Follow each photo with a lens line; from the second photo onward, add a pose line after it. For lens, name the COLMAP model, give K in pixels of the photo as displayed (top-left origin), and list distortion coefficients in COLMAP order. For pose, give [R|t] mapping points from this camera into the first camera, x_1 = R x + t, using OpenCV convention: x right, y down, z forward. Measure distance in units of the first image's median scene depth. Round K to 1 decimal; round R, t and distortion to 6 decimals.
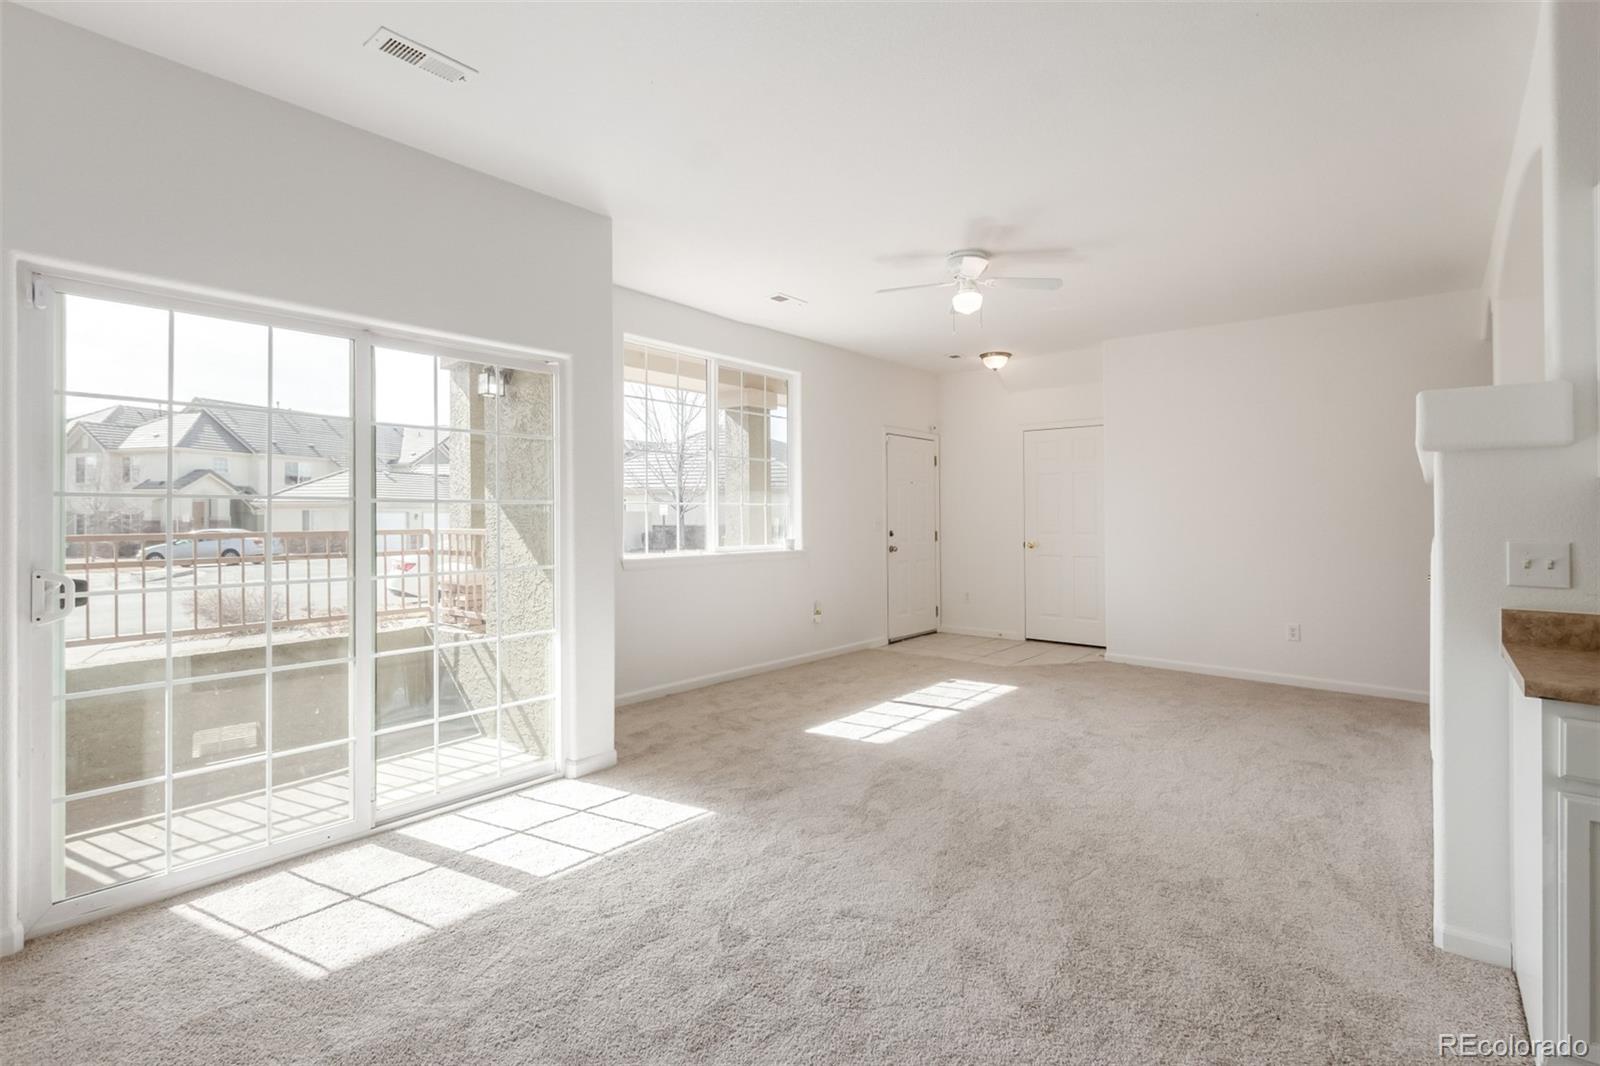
lens RADIAL K [[747.3, 0, 811.3], [0, 747.3, 506.4], [0, 0, 1]] dist [0.007877, -0.001160]
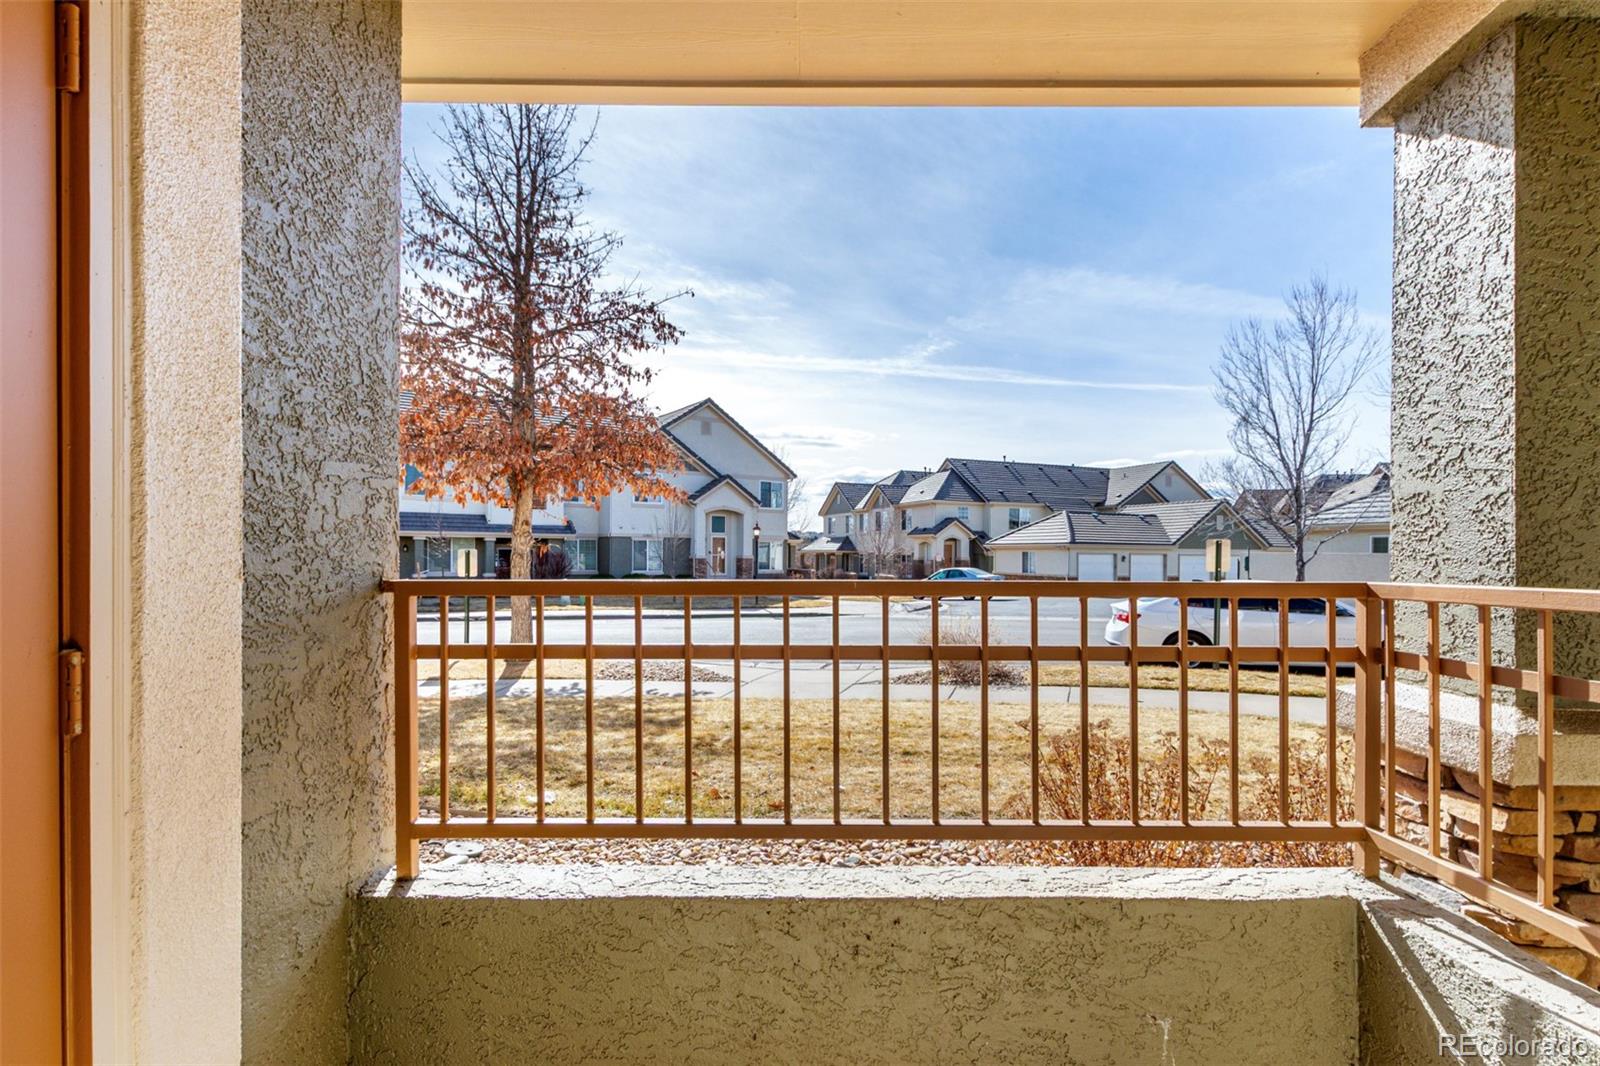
lens RADIAL K [[738.0, 0, 807.8], [0, 738.0, 568.5], [0, 0, 1]] dist [0.007519, -0.001926]
pose [[0.637596, 0.017250, -0.770178, -0.480874], [0.002434, 0.999699, 0.024405, 0.018600], [0.770367, -0.017435, 0.637362, 0.711038]]
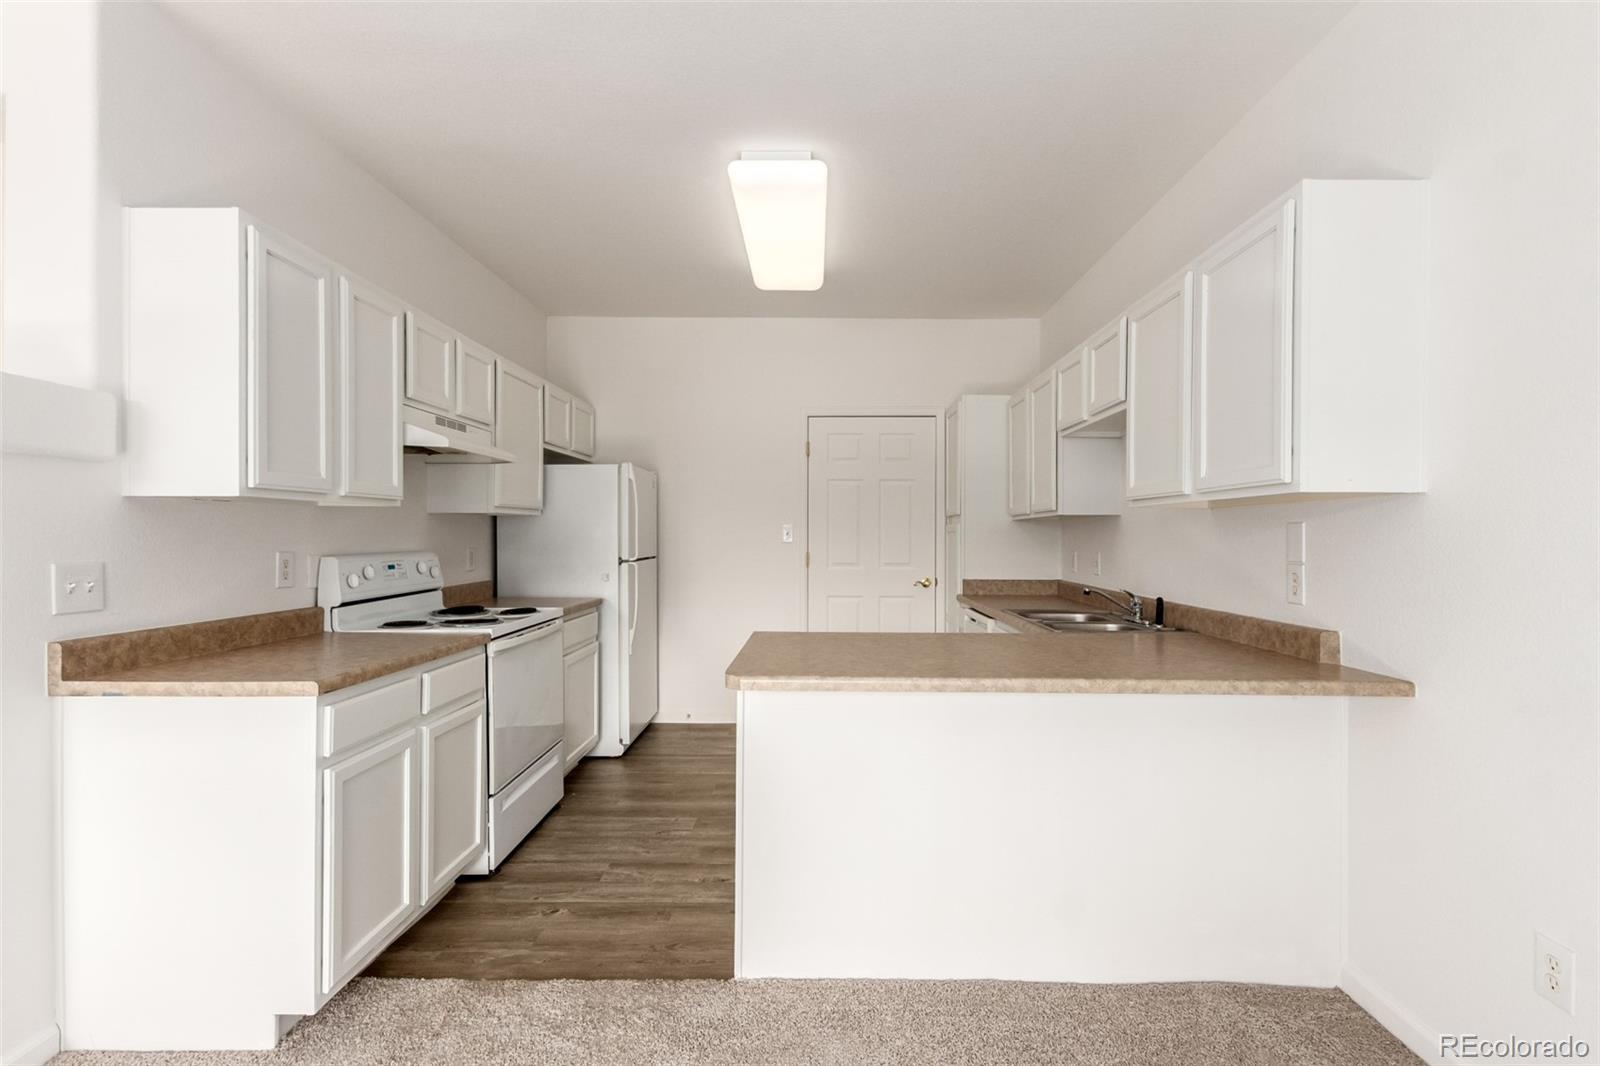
lens RADIAL K [[742.3, 0, 815.5], [0, 742.3, 535.9], [0, 0, 1]] dist [0.025404, -0.010174]
pose [[-0.635718, -0.005282, 0.771903, -0.149738], [-0.014183, 0.999888, -0.004839, 0.002926], [-0.771791, -0.014024, -0.635722, 0.434259]]
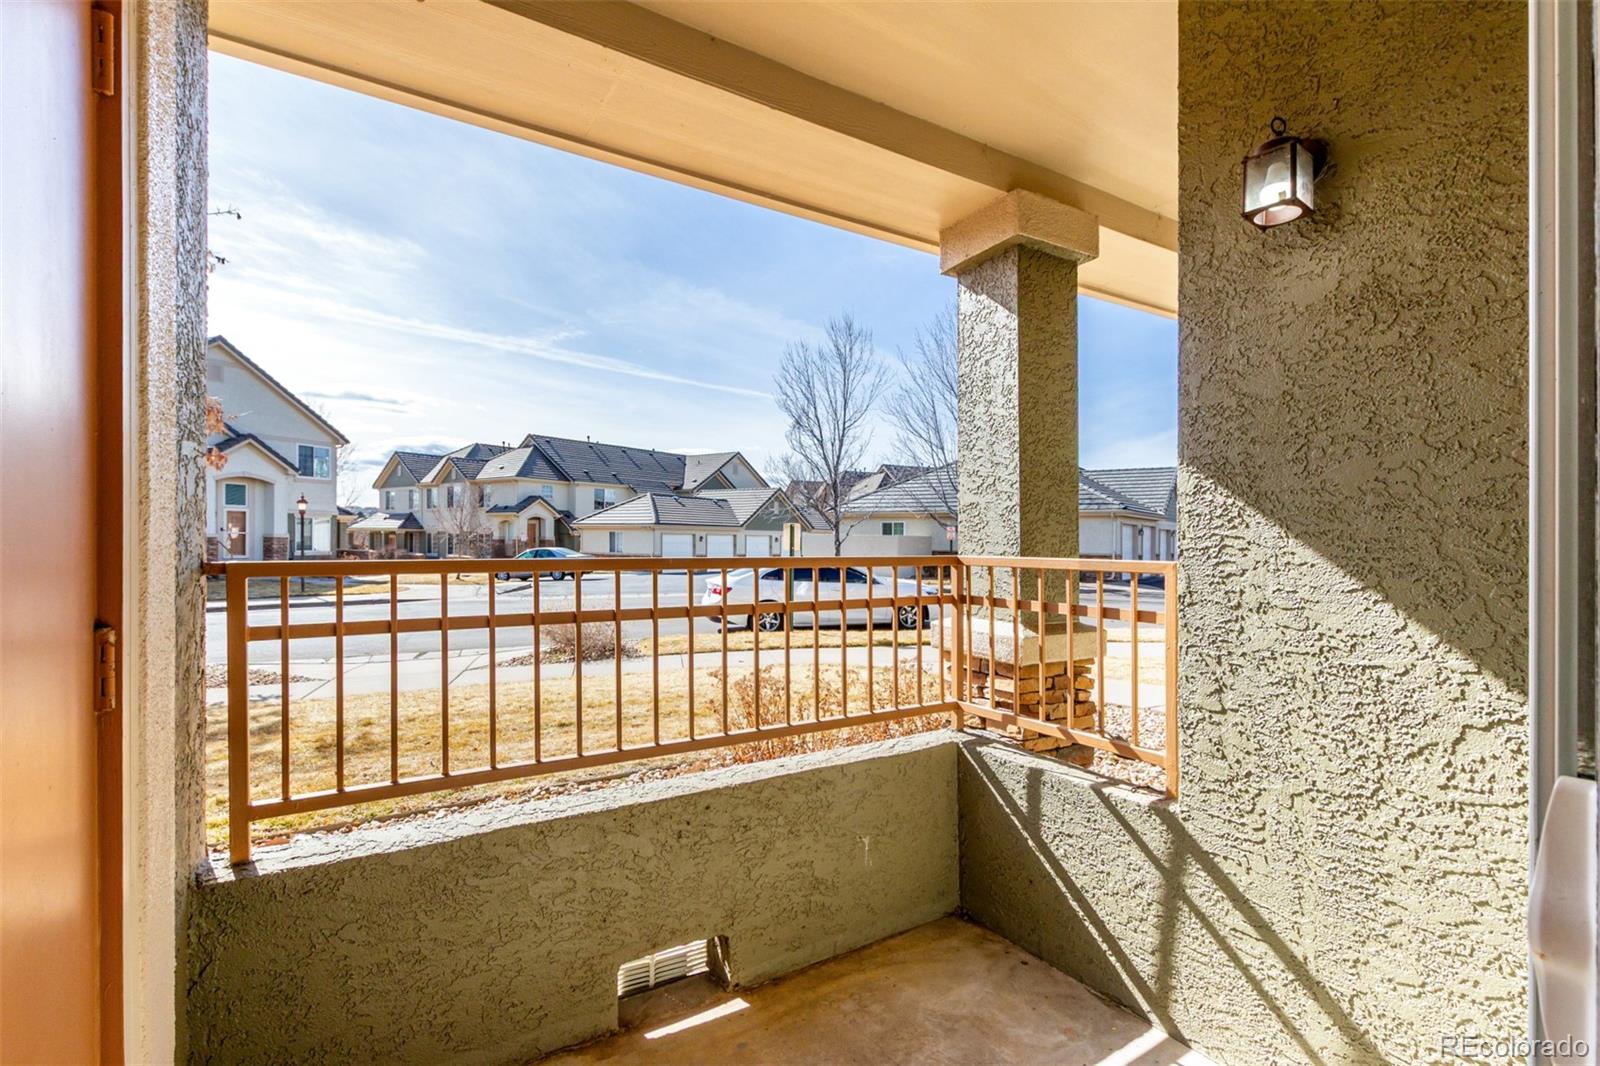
lens RADIAL K [[736.3, 0, 805.6], [0, 736.3, 540.7], [0, 0, 1]] dist [0.006349, -0.001225]
pose [[0.948187, 0.011342, -0.317509, -0.510808], [-0.007607, 0.999887, 0.013002, 0.015527], [0.317621, -0.009914, 0.948166, 0.537687]]
